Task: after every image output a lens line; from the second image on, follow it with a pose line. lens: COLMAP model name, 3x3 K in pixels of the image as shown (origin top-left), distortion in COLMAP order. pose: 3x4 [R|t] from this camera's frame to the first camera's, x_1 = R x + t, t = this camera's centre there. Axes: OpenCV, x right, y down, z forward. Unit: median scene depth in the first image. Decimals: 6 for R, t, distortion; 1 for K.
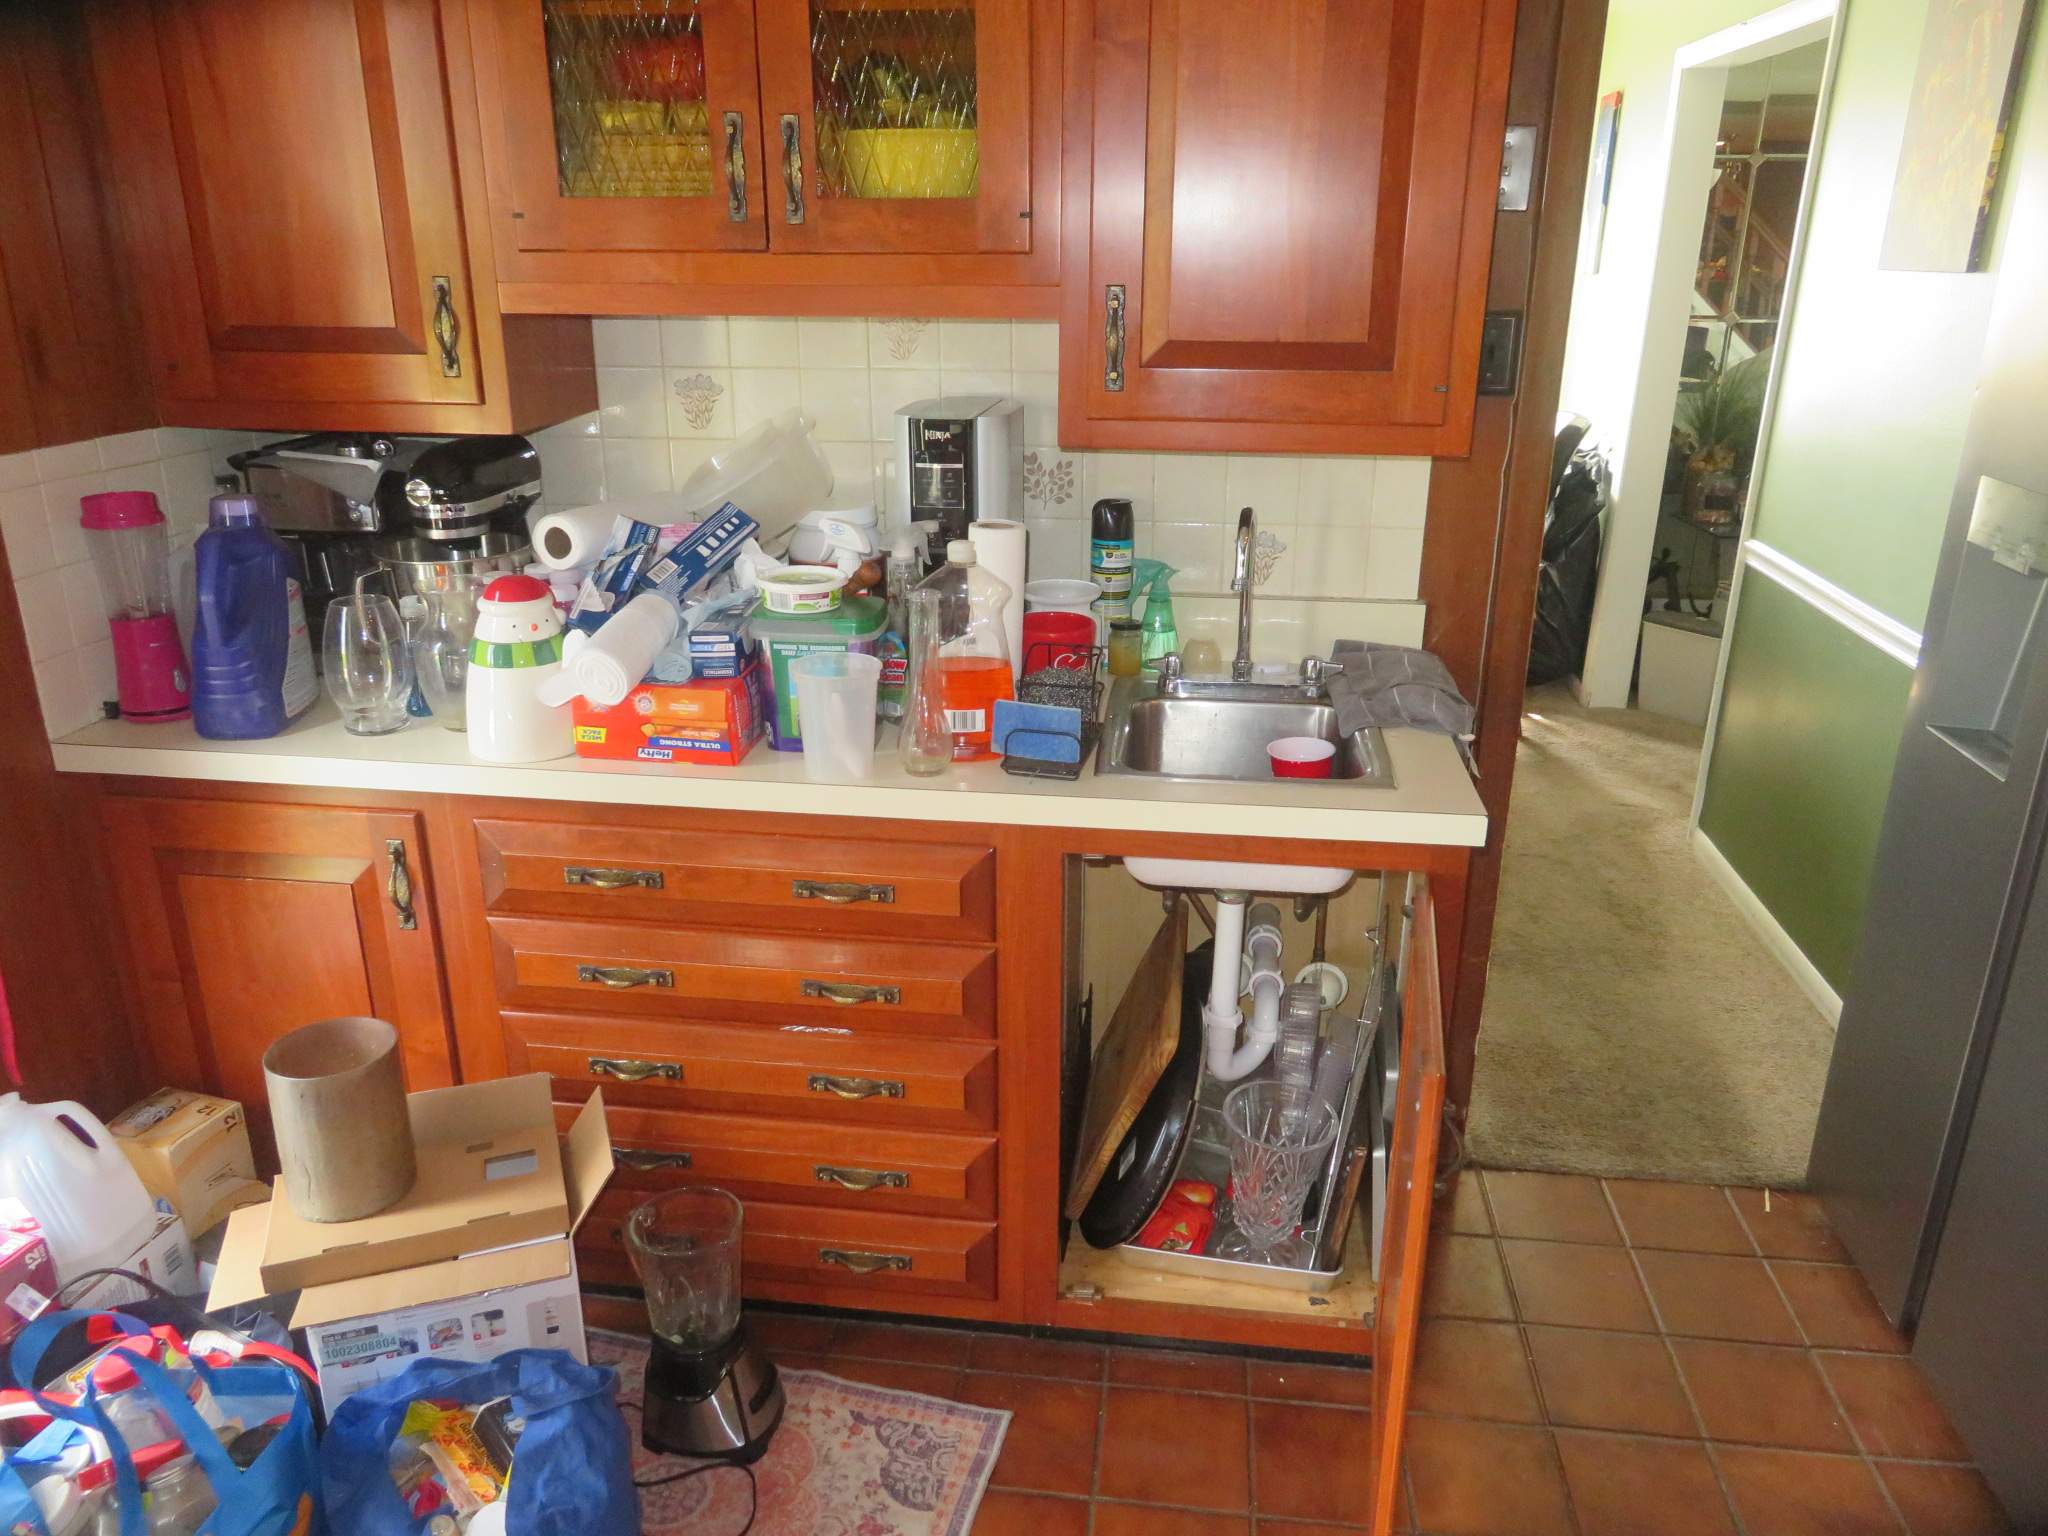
lens RADIAL K [[1464.3, 0, 1025.7], [0, 1464.3, 763.5], [0, 0, 1]] dist [-0.010487, 0.001204]
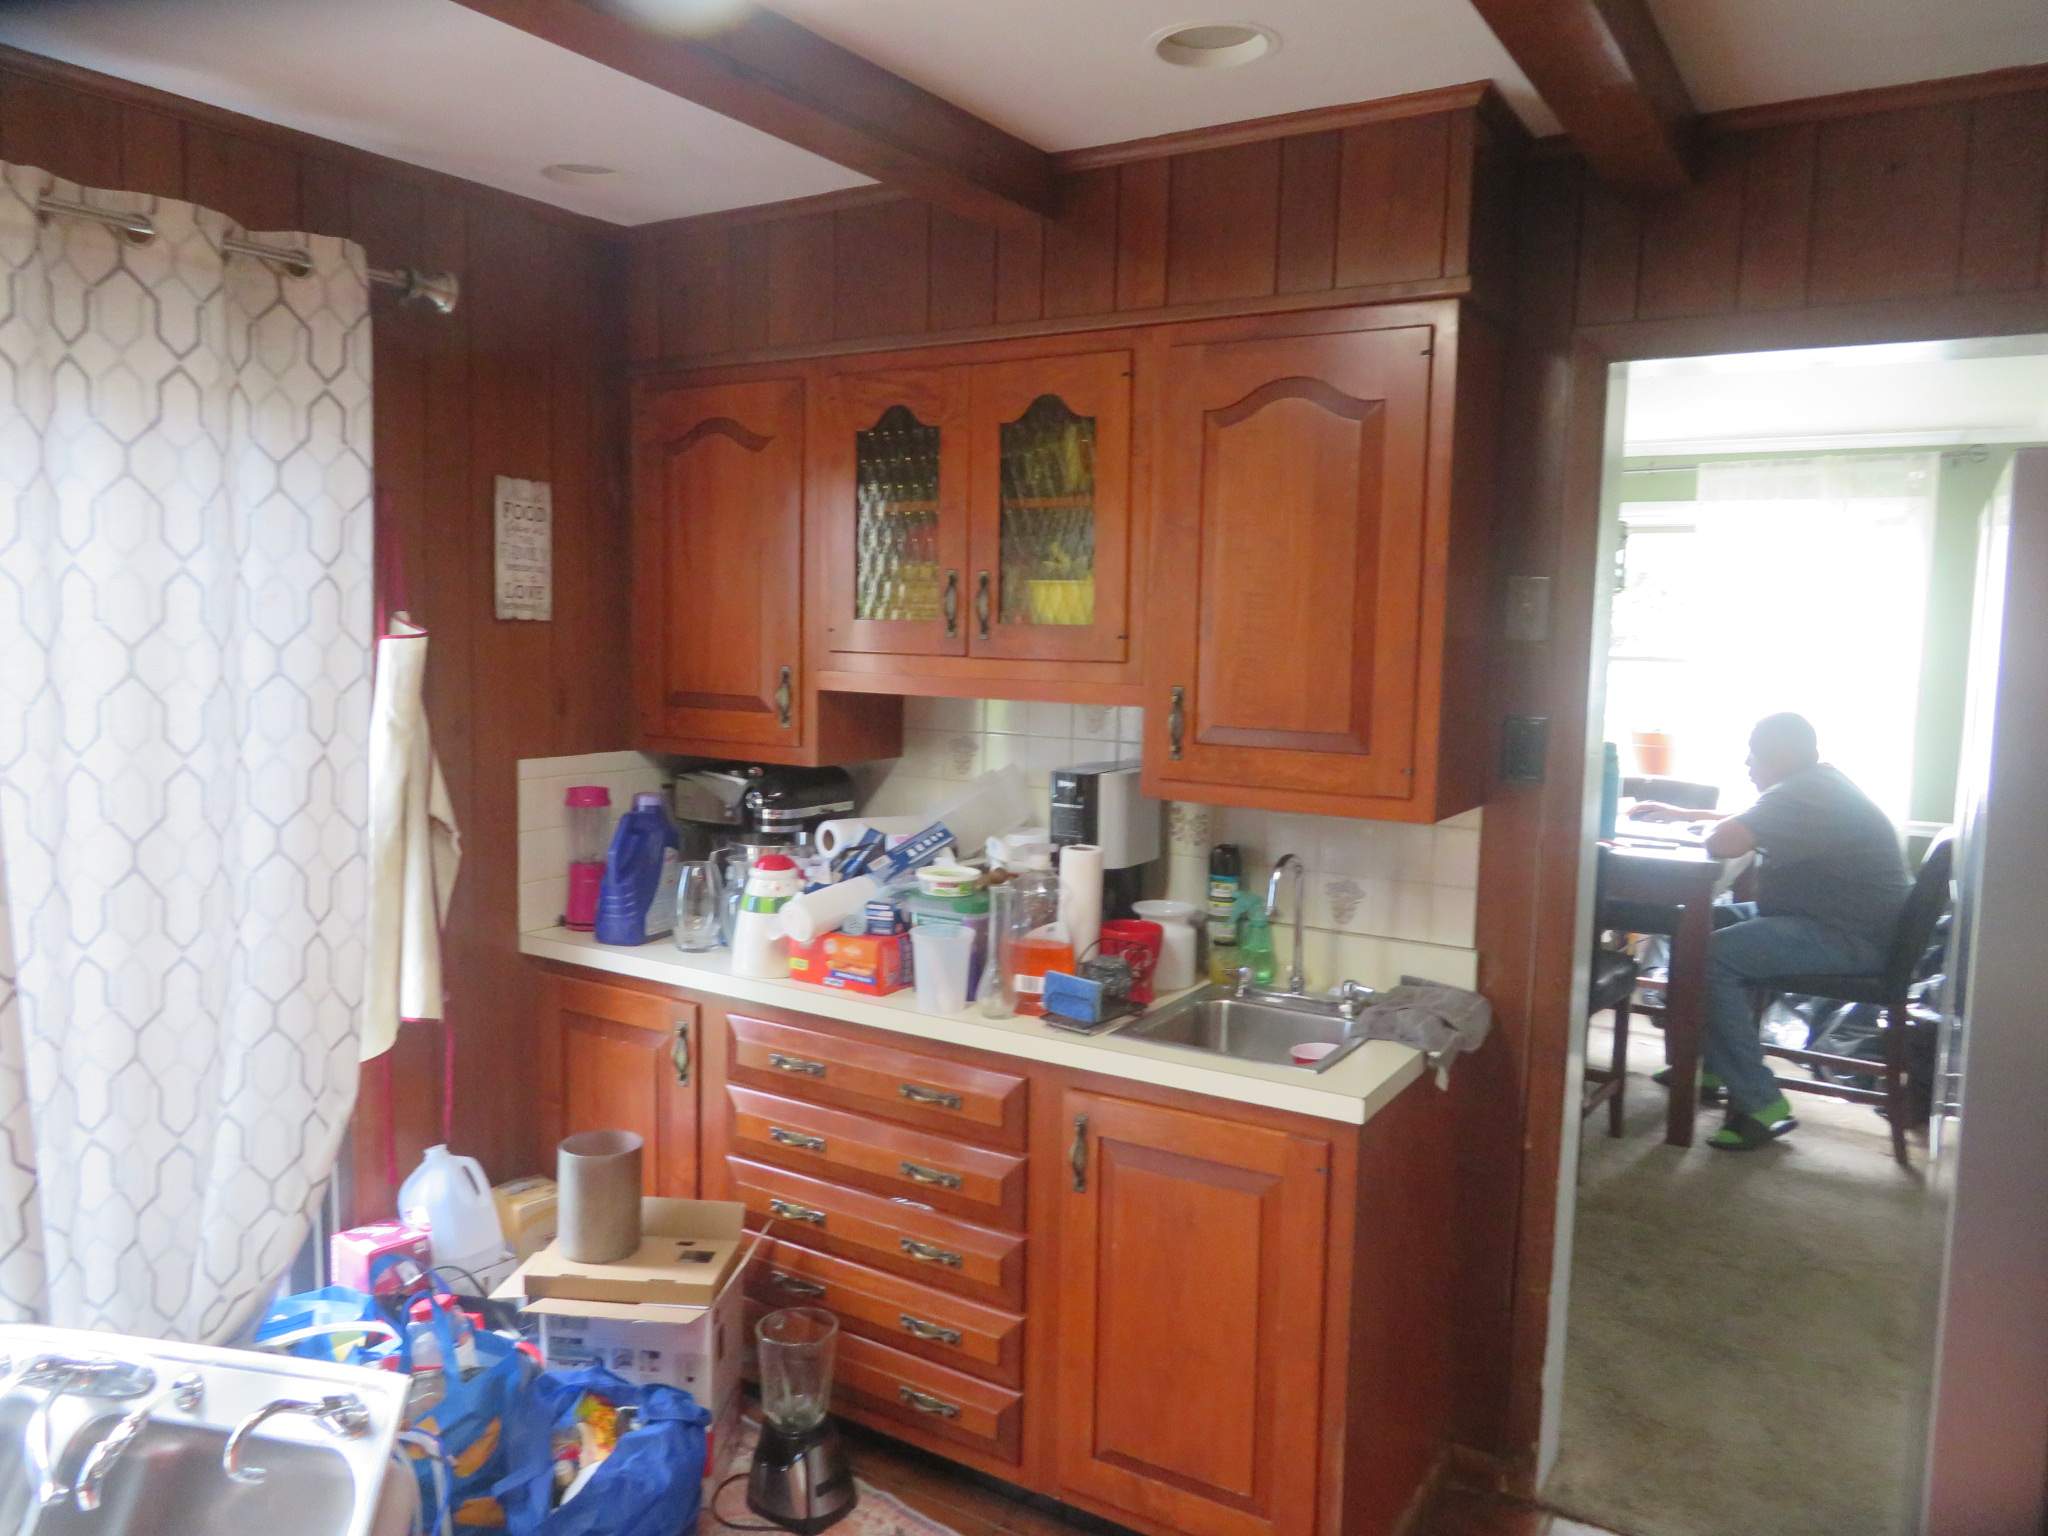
lens RADIAL K [[1464.3, 0, 1025.7], [0, 1464.3, 763.5], [0, 0, 1]] dist [-0.010487, 0.001204]
pose [[0.909743, 0.055689, -0.411420, 0.487714], [-0.158219, 0.962686, -0.219552, 0.070868], [0.383841, 0.264830, 0.884608, -0.261554]]
